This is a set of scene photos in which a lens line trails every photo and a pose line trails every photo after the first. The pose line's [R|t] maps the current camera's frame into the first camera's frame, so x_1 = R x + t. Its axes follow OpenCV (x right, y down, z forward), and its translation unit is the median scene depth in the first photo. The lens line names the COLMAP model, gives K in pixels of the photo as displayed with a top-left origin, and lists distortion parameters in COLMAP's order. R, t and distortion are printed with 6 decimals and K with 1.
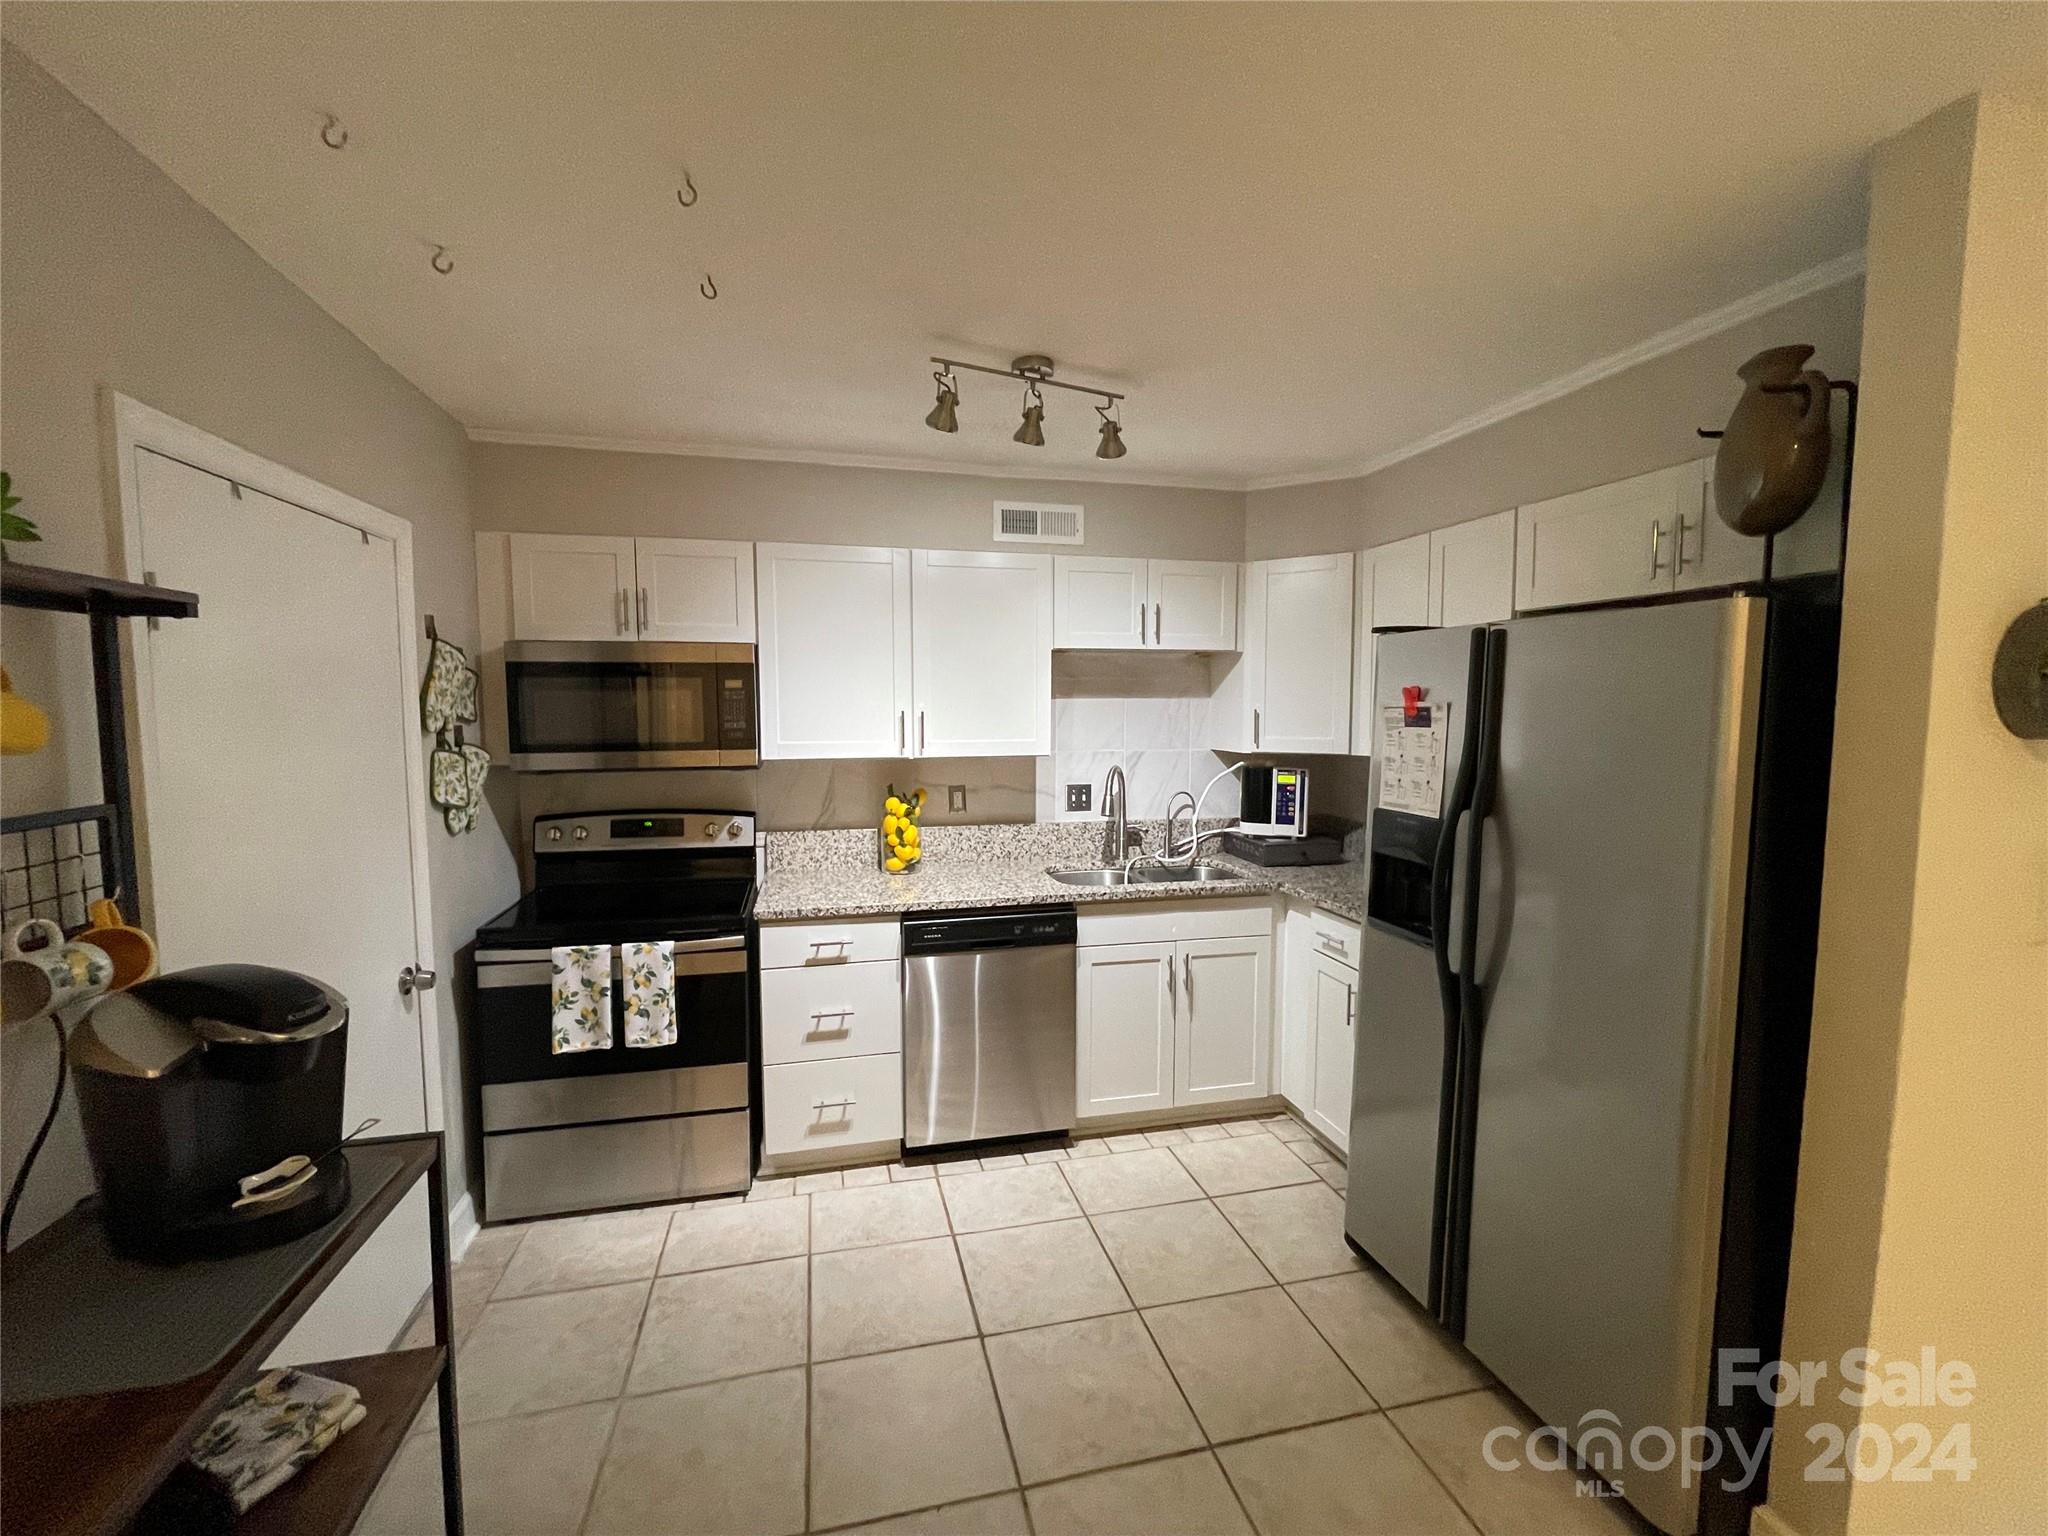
lens RADIAL K [[823.9, 0, 1005.4], [0, 823.9, 768.5], [0, 0, 1]] dist [-0.002911, 0.002066]
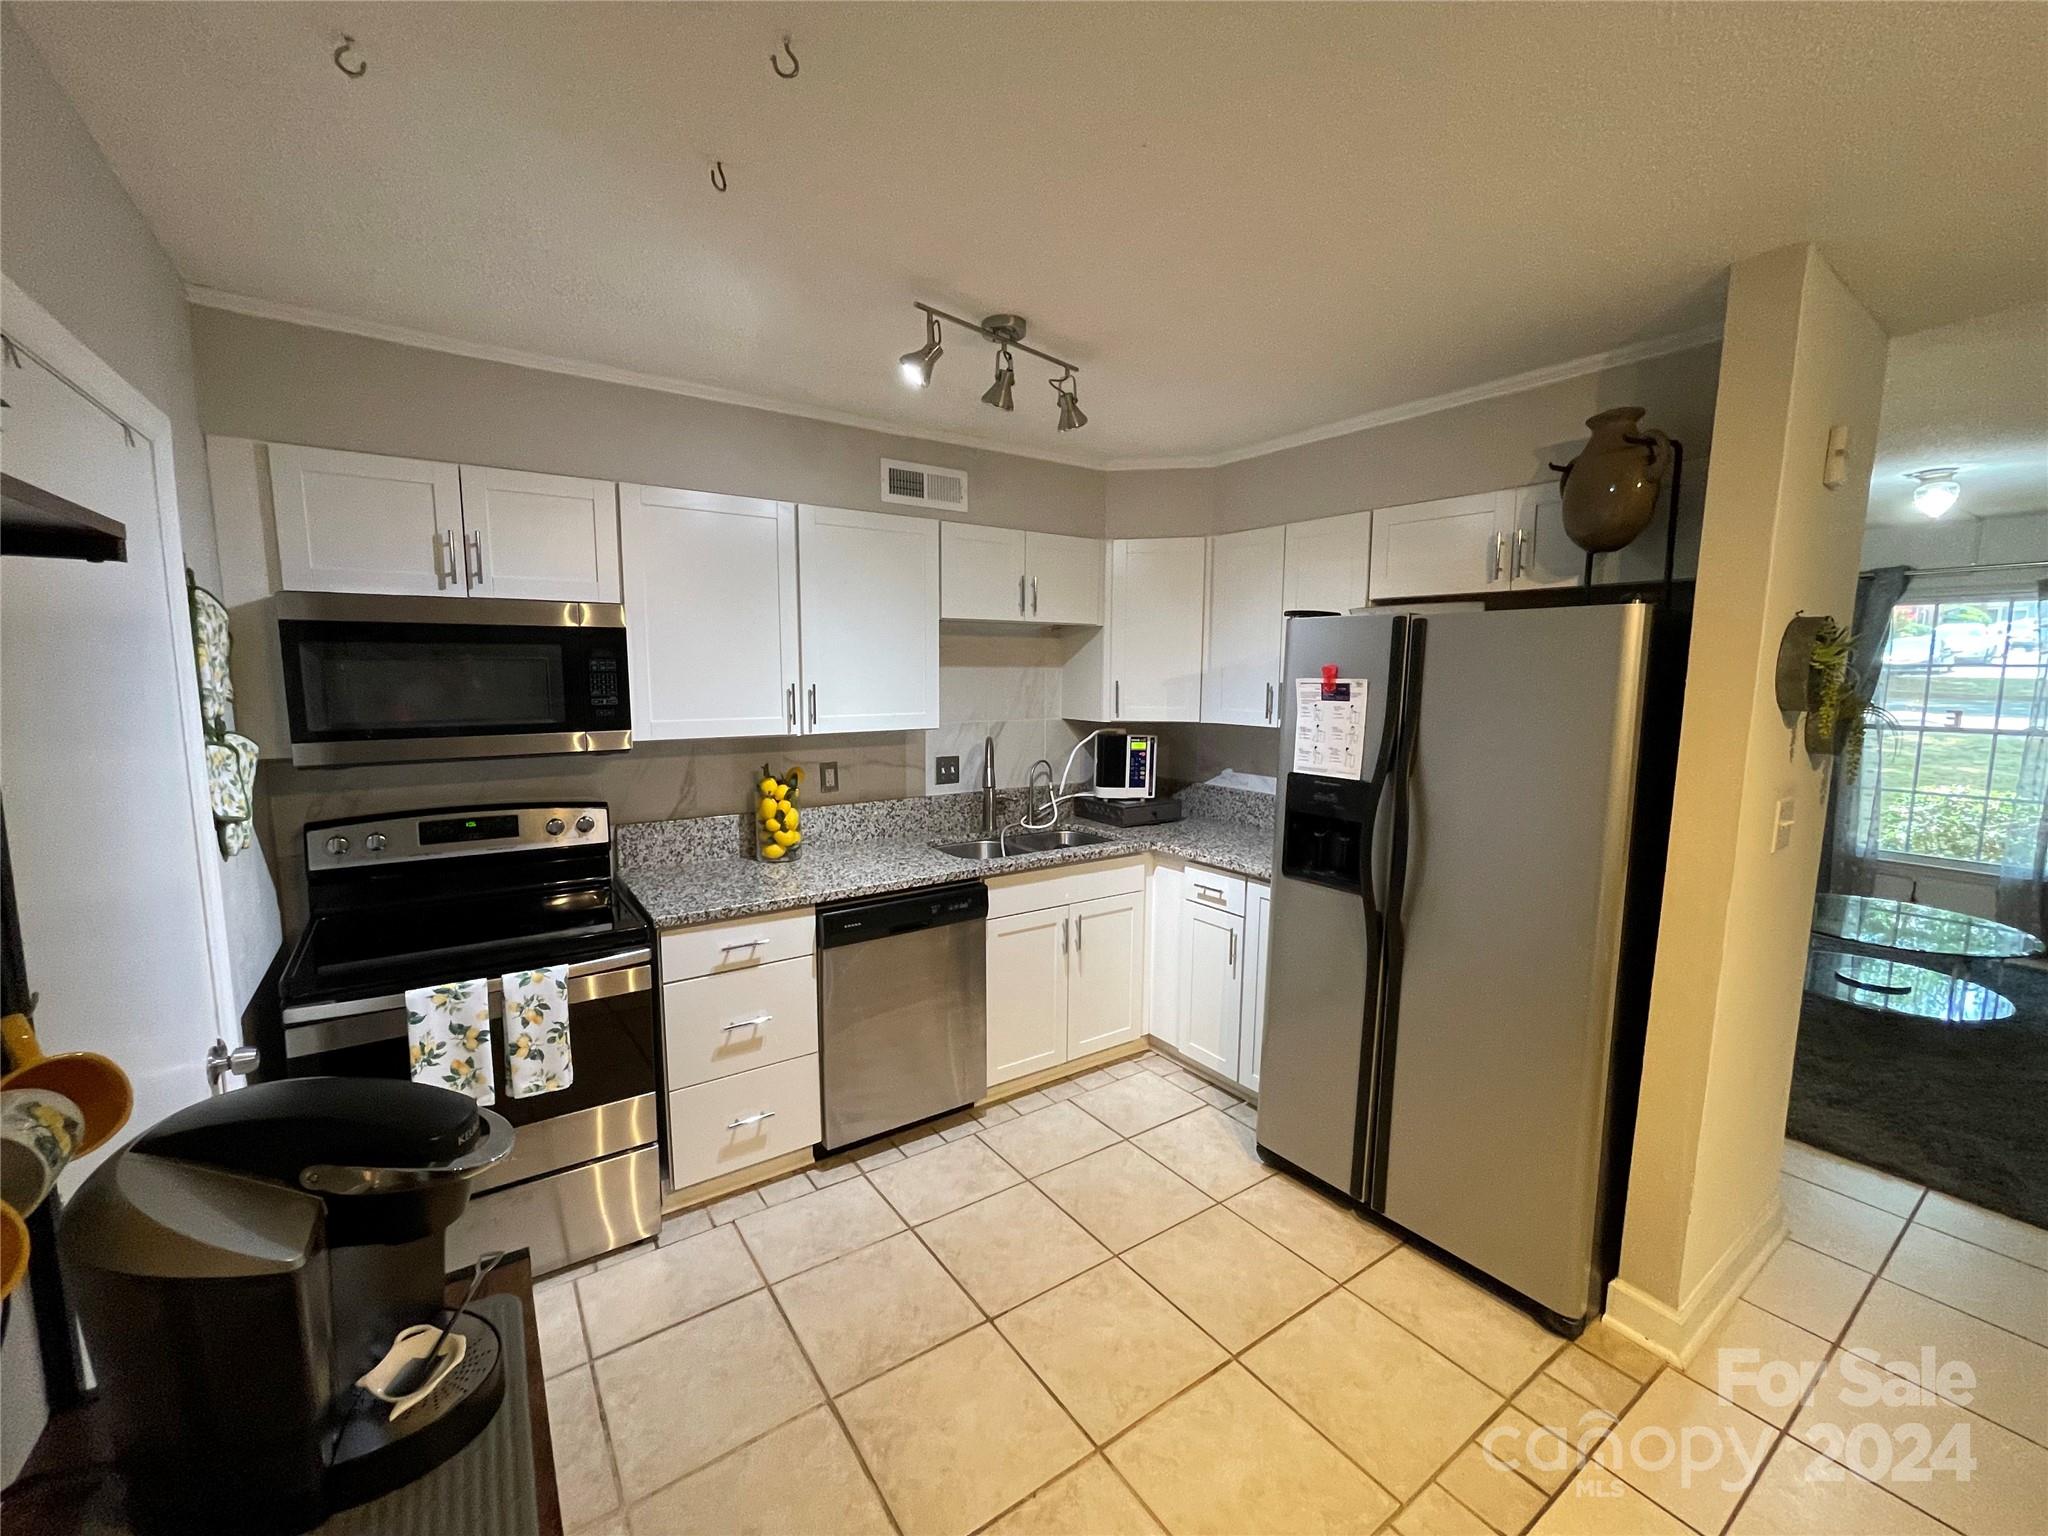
lens RADIAL K [[823.9, 0, 1014.5], [0, 823.9, 767.9], [0, 0, 1]] dist [-0.002911, 0.002066]
pose [[0.934250, -0.037781, 0.354612, -0.258715], [0.022190, 0.998604, 0.047932, -0.017272], [-0.355928, -0.036912, 0.933784, 0.068375]]
